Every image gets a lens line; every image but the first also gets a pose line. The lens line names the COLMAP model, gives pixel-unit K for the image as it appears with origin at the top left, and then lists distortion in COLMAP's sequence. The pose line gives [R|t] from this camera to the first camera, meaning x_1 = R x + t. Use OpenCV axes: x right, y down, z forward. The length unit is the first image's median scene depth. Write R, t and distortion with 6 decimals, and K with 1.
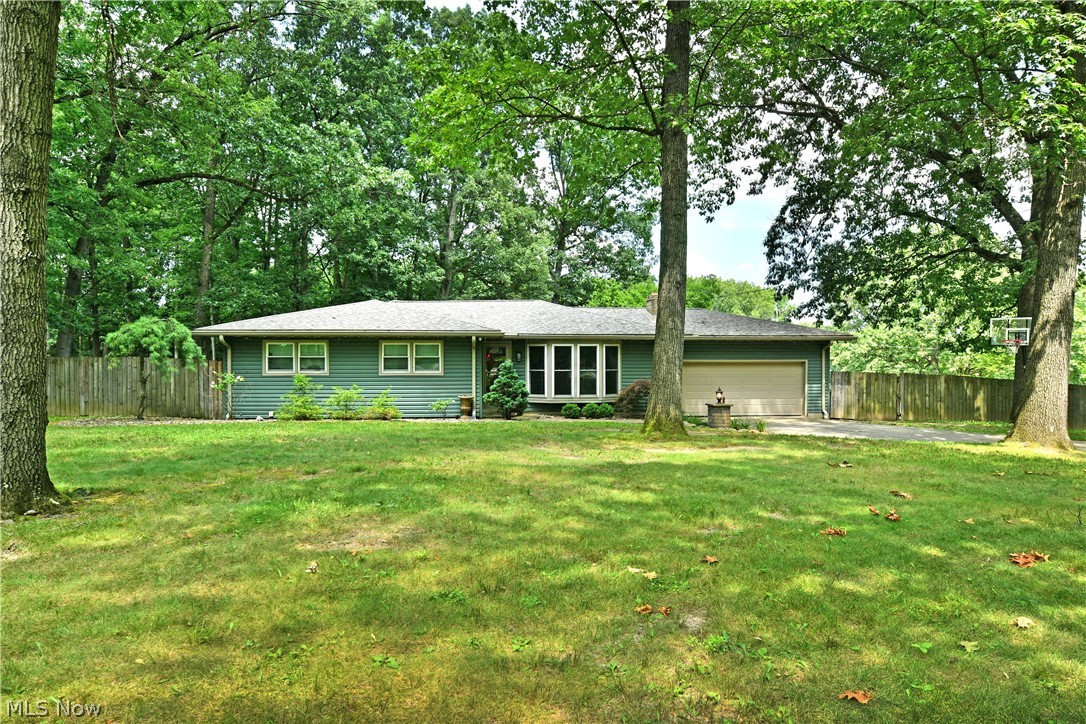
lens RADIAL K [[665.0, 0, 548.2], [0, 665.0, 348.4], [0, 0, 1]] dist [-0.000816, 0.000139]
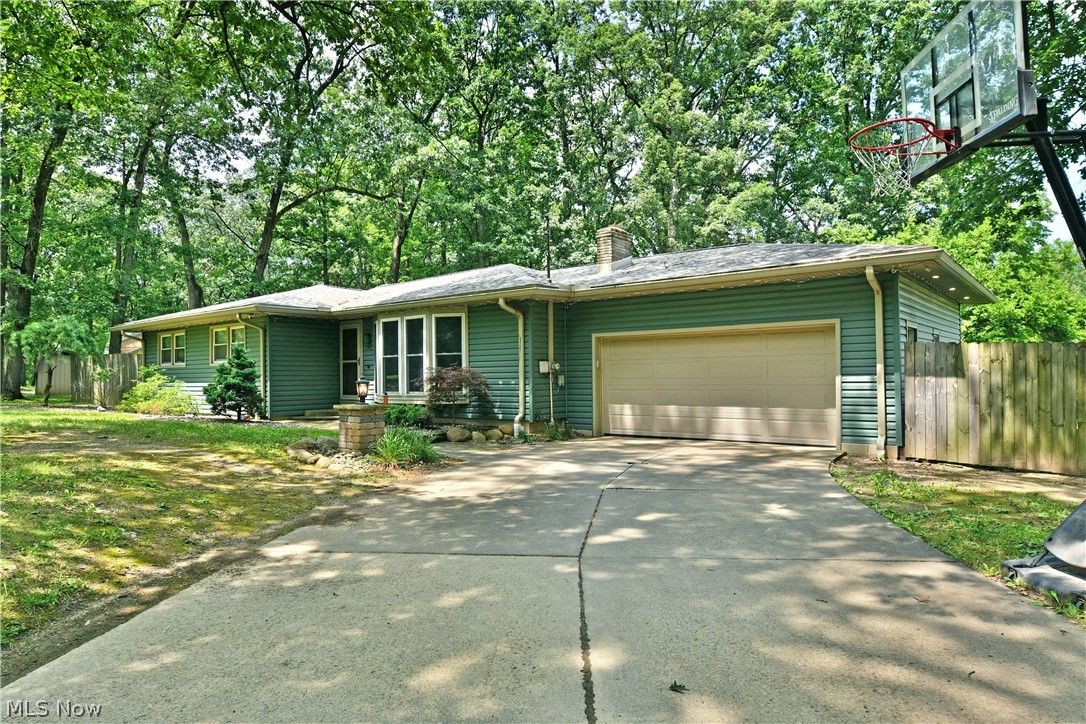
lens RADIAL K [[658.8, 0, 543.0], [0, 658.8, 362.0], [0, 0, 1]] dist [0.008690, -0.044659]
pose [[0.707196, -0.022373, -0.706663, 0.576789], [0.023834, 0.999686, -0.007798, 0.045061], [0.706616, -0.011328, 0.707507, 0.578377]]
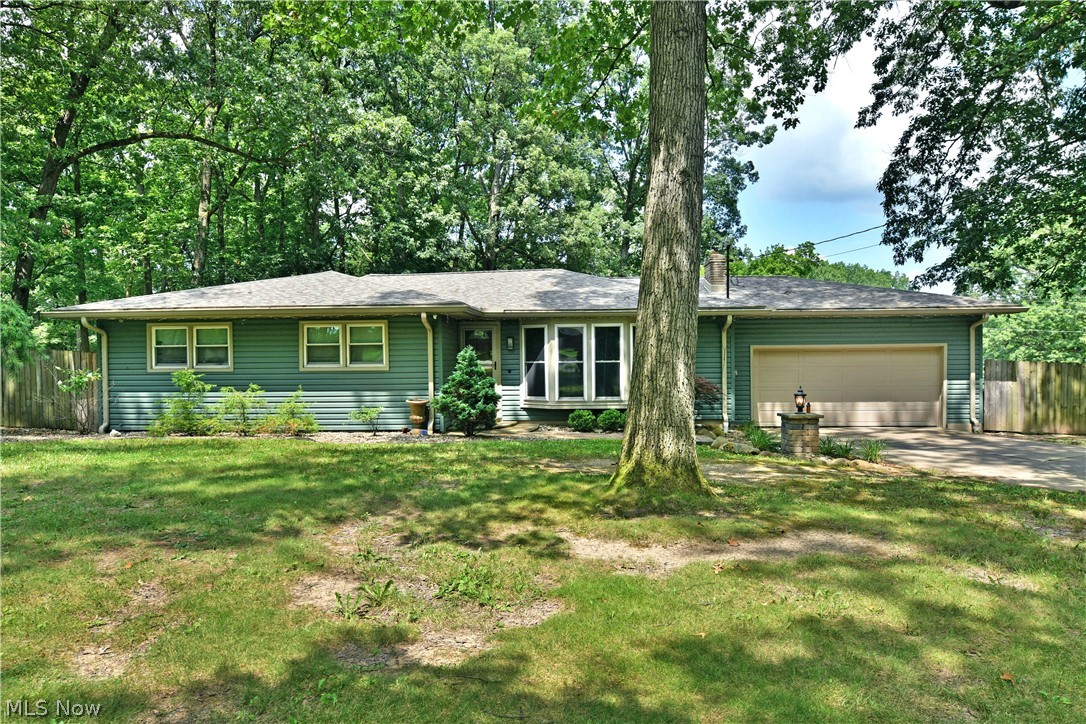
lens RADIAL K [[658.8, 0, 543.0], [0, 658.8, 362.0], [0, 0, 1]] dist [0.008690, -0.044659]
pose [[0.987326, -0.008206, -0.158492, 0.095268], [0.012726, 0.999540, 0.027528, 0.012426], [0.158193, -0.029196, 0.986976, 0.290640]]
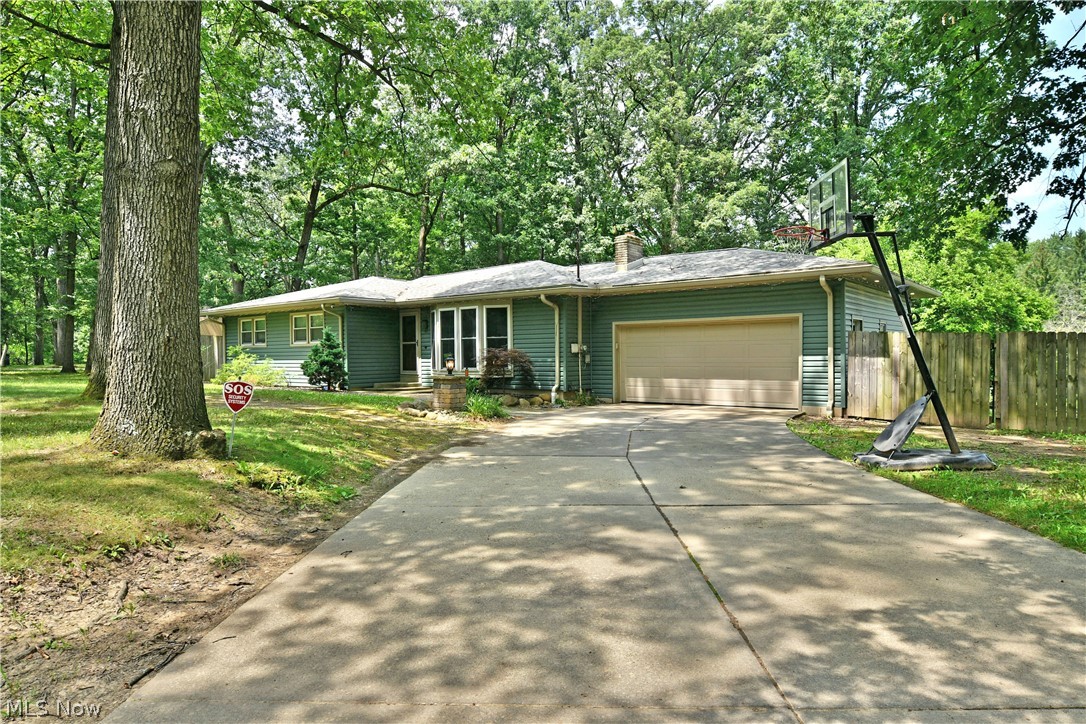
lens RADIAL K [[658.1, 0, 543.0], [0, 658.1, 362.0], [0, 0, 1]] dist [-0.003940, -0.001033]
pose [[0.706503, 0.001660, -0.707708, 0.659768], [0.021310, 0.999494, 0.023617, 0.042206], [0.707389, -0.031767, 0.706110, 0.449263]]
